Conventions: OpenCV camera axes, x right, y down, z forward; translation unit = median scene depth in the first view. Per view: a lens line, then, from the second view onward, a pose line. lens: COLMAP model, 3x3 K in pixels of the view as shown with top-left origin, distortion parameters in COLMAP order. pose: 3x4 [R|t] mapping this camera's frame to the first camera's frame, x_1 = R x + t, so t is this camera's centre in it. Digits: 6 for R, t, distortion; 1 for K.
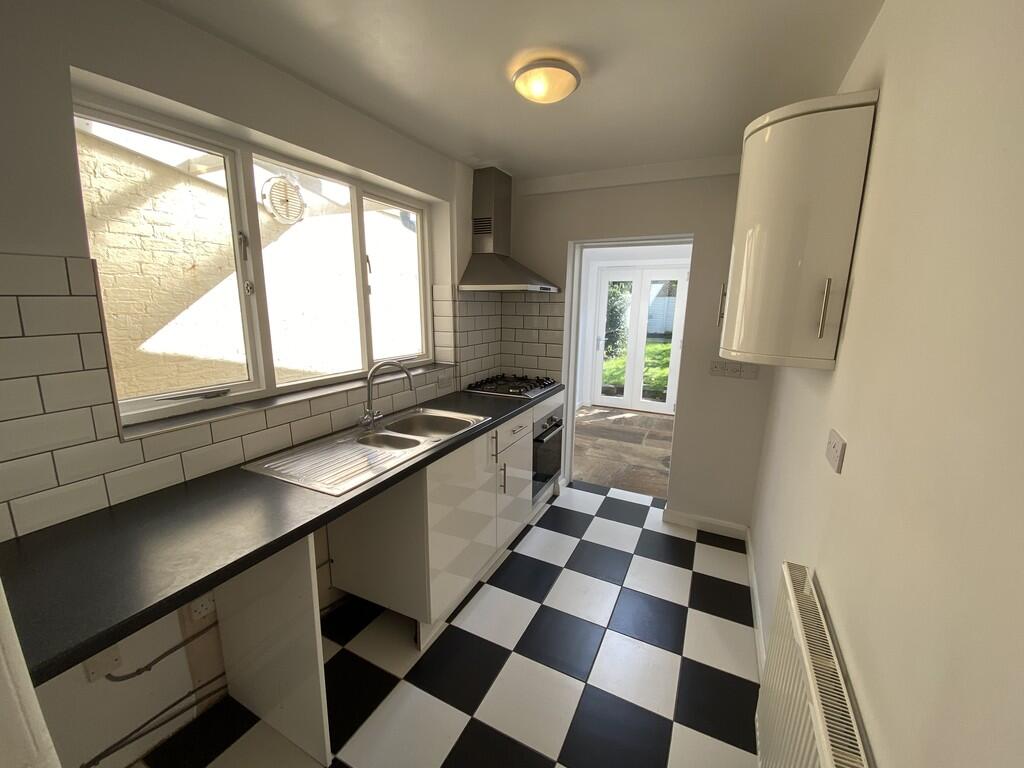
lens RADIAL K [[404.8, 0, 512.0], [0, 404.8, 384.0], [0, 0, 1]] dist [0.000895, 0.000050]
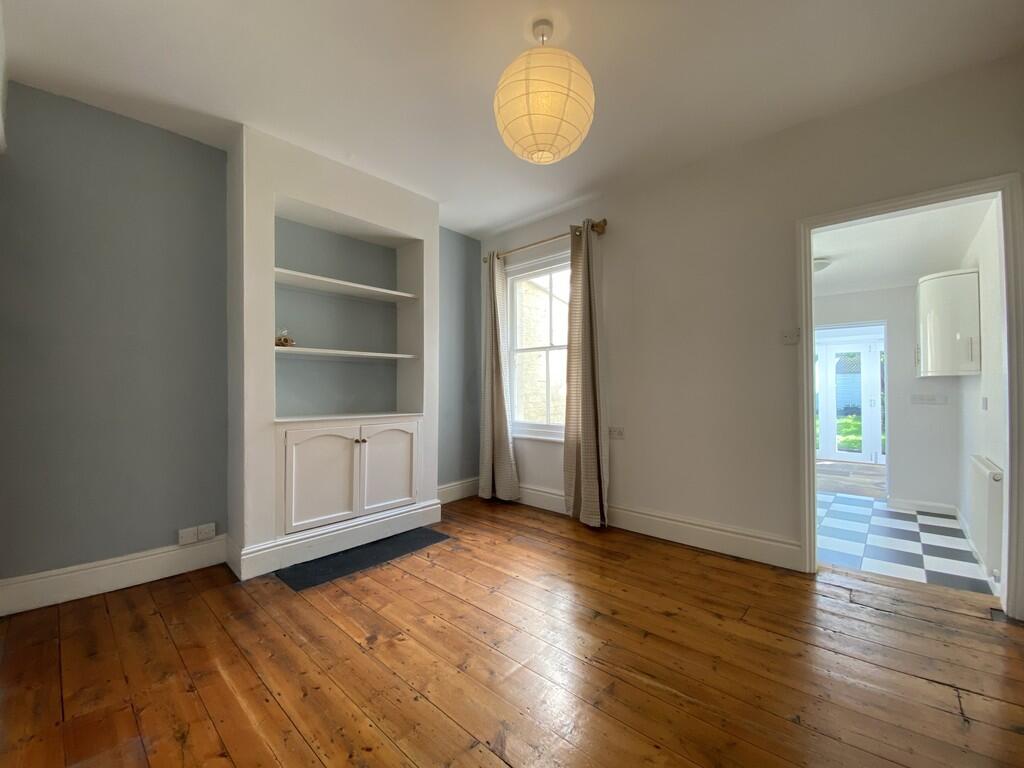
lens RADIAL K [[418.7, 0, 512.0], [0, 418.7, 384.0], [0, 0, 1]] dist [-0.016996, -0.000180]
pose [[0.961666, -0.021979, -0.273340, -0.323949], [-0.036858, 0.977378, -0.208266, 0.168139], [0.271734, 0.210357, 0.939101, -0.539499]]
